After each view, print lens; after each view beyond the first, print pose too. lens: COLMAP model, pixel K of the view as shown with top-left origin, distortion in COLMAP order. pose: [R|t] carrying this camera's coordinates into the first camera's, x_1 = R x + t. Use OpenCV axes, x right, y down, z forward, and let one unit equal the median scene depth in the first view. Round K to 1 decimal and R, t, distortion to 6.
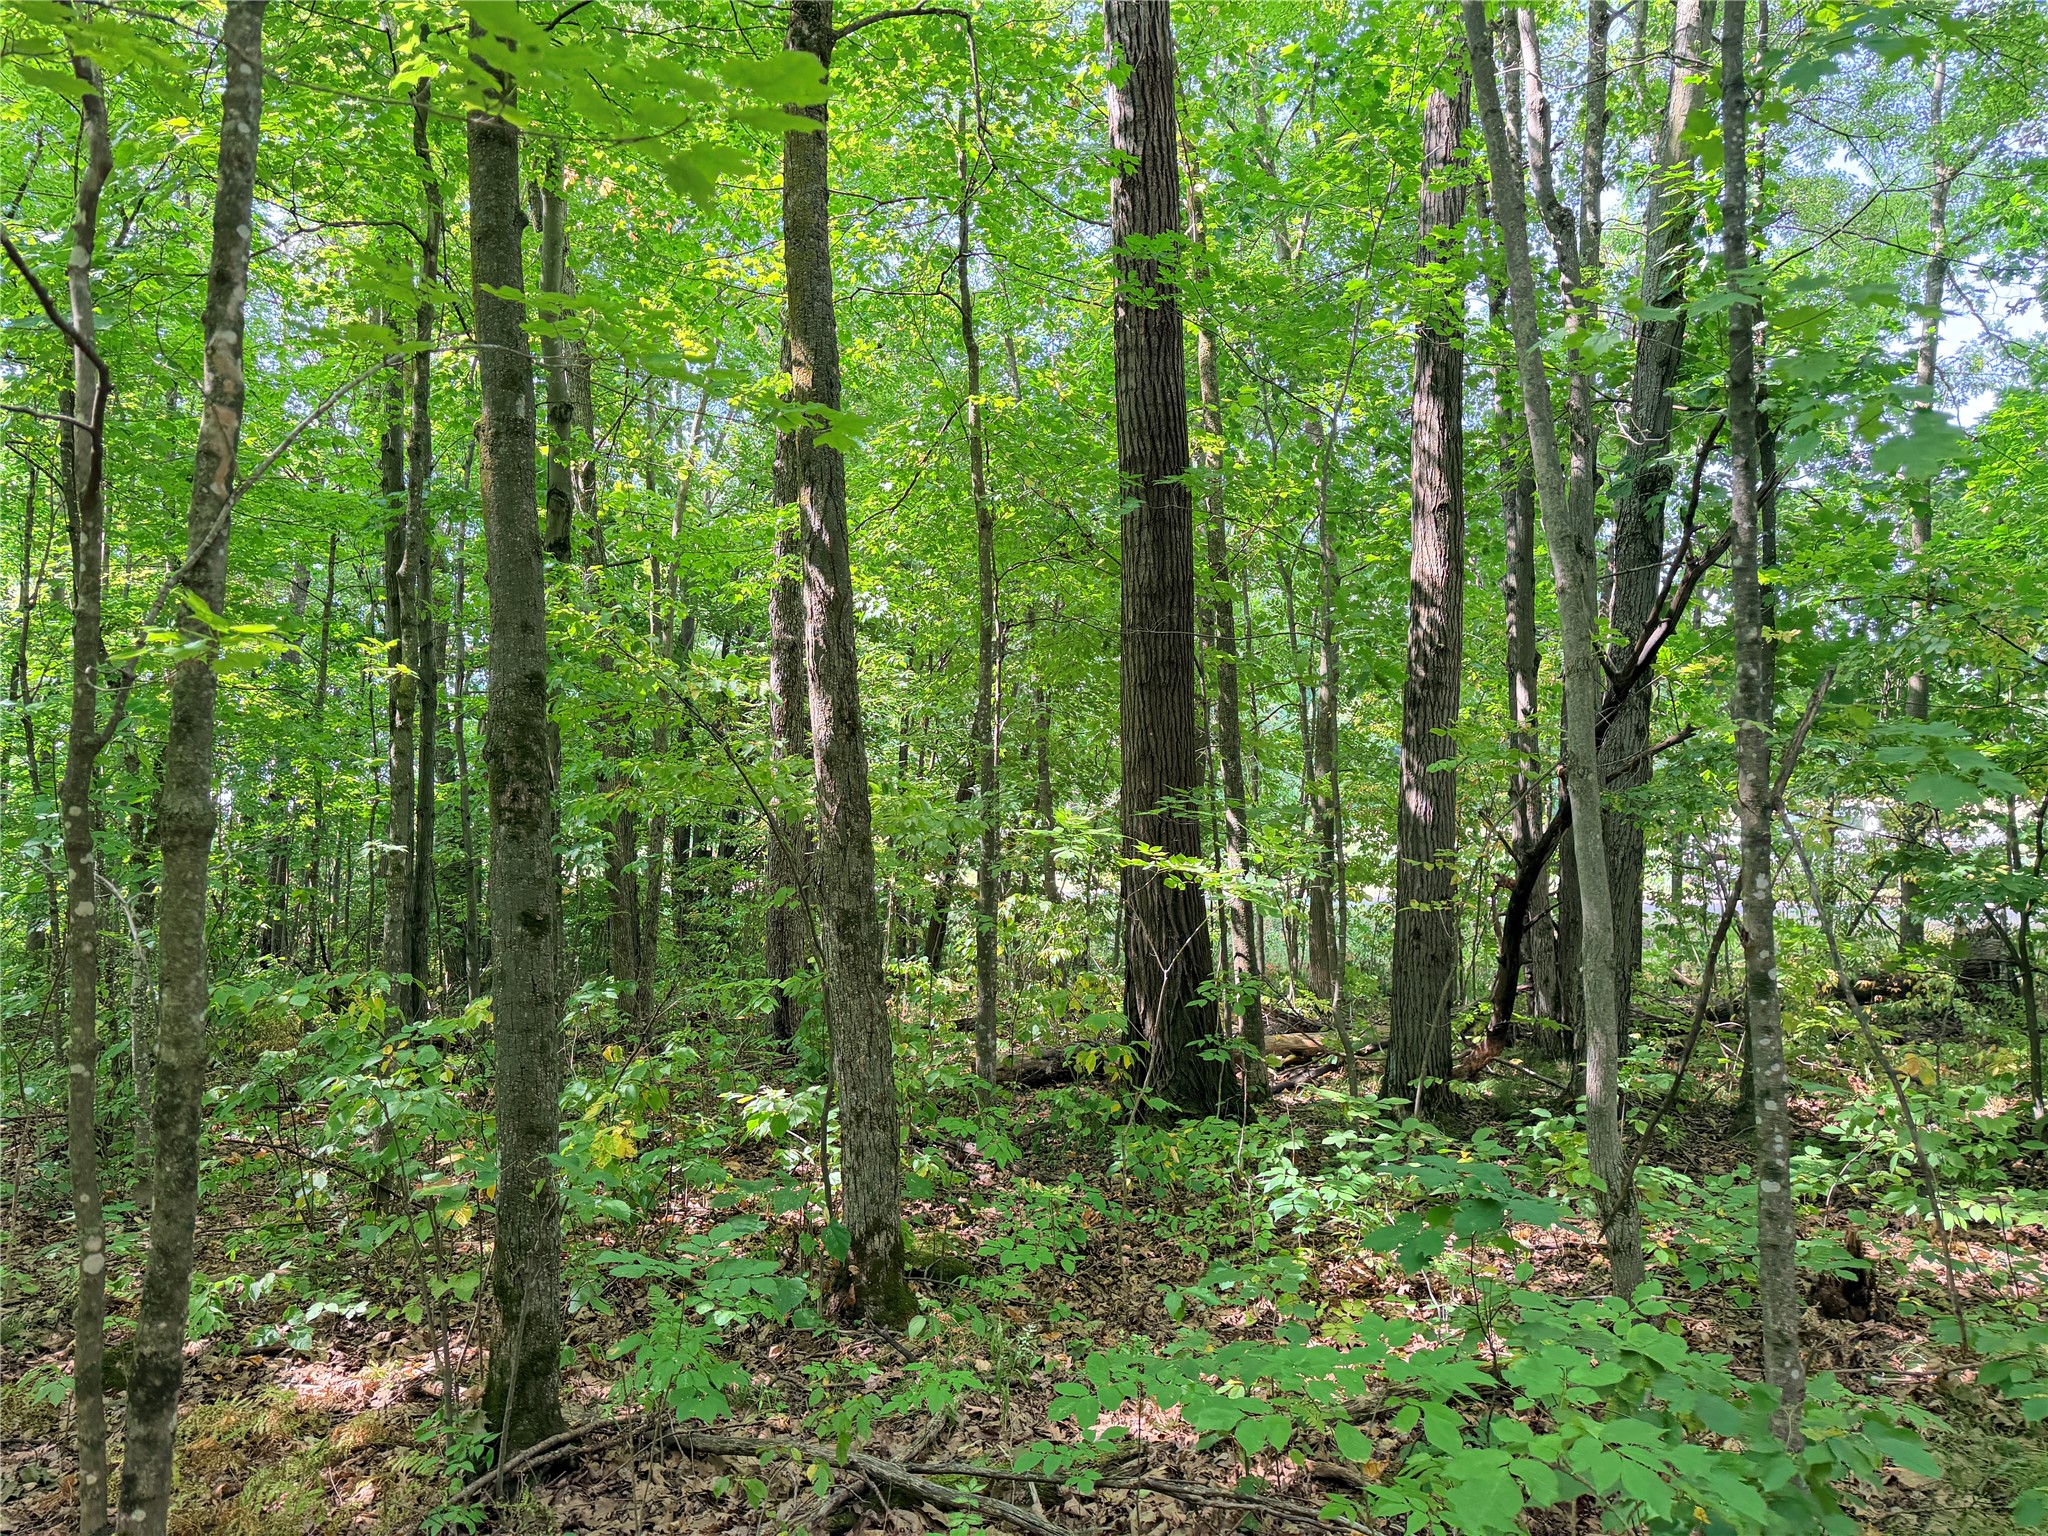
lens RADIAL K [[1438.4, 0, 1057.3], [0, 1438.4, 770.8], [0, 0, 1]] dist [0.108997, -0.000384]
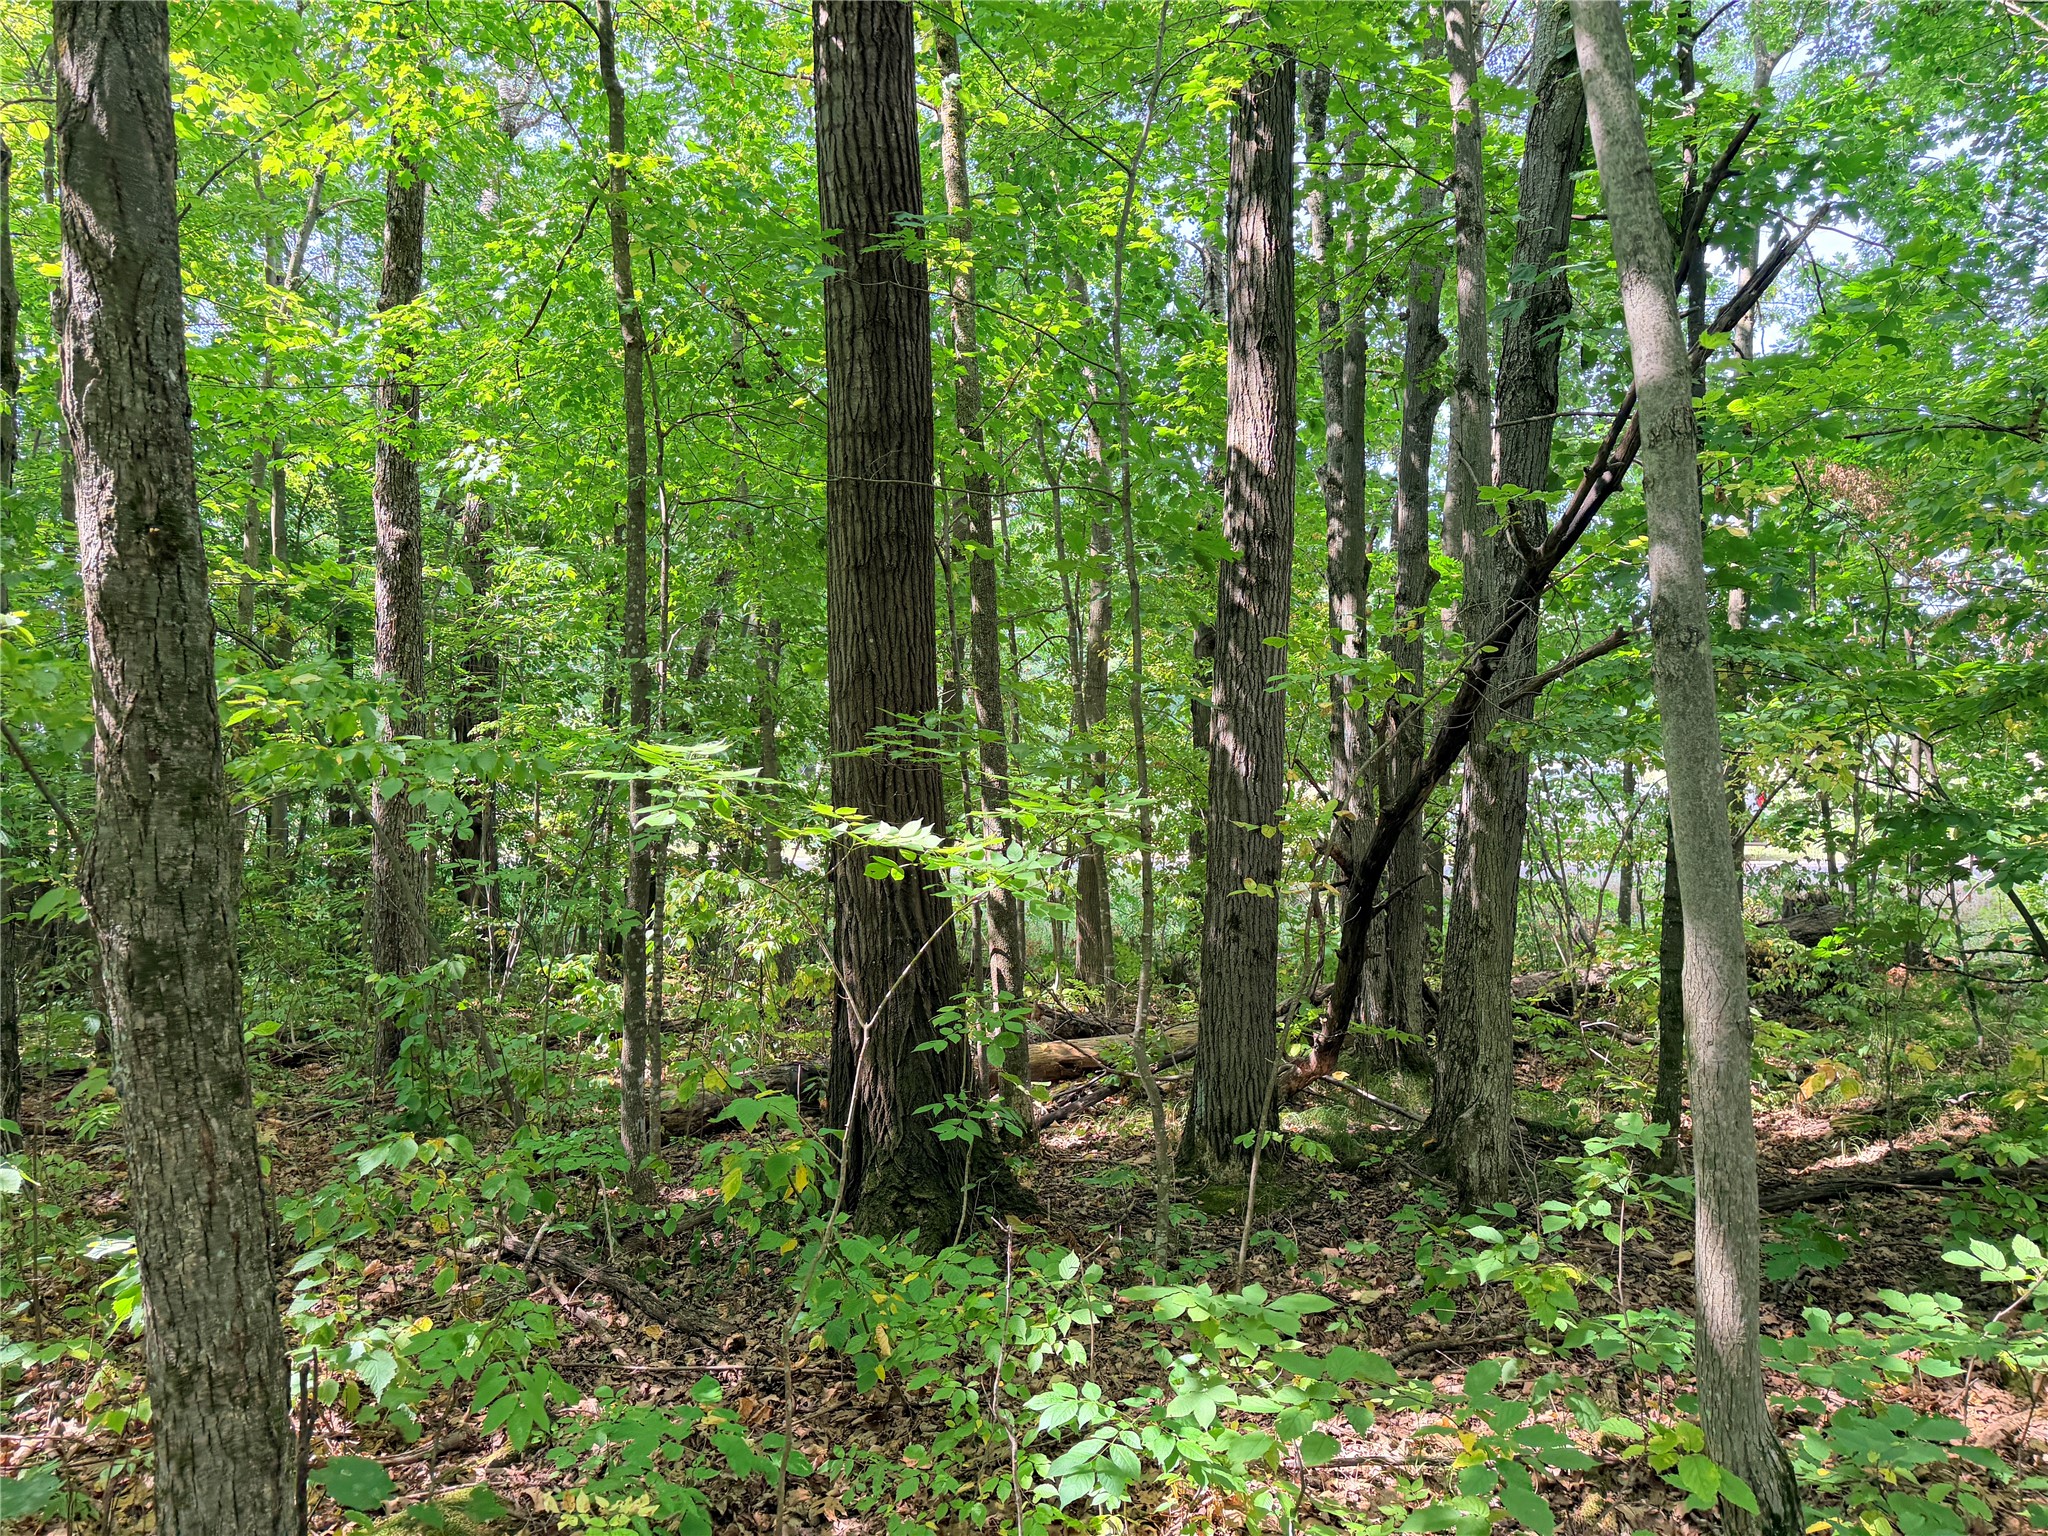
lens RADIAL K [[1432.5, 0, 1024.0], [0, 1432.5, 768.0], [0, 0, 1]] dist [-0.007062, -0.001696]
pose [[0.989603, 0.000129, 0.143824, 0.036647], [-0.003210, 0.999770, 0.021190, 0.017811], [-0.143788, -0.021432, 0.989376, 0.292881]]
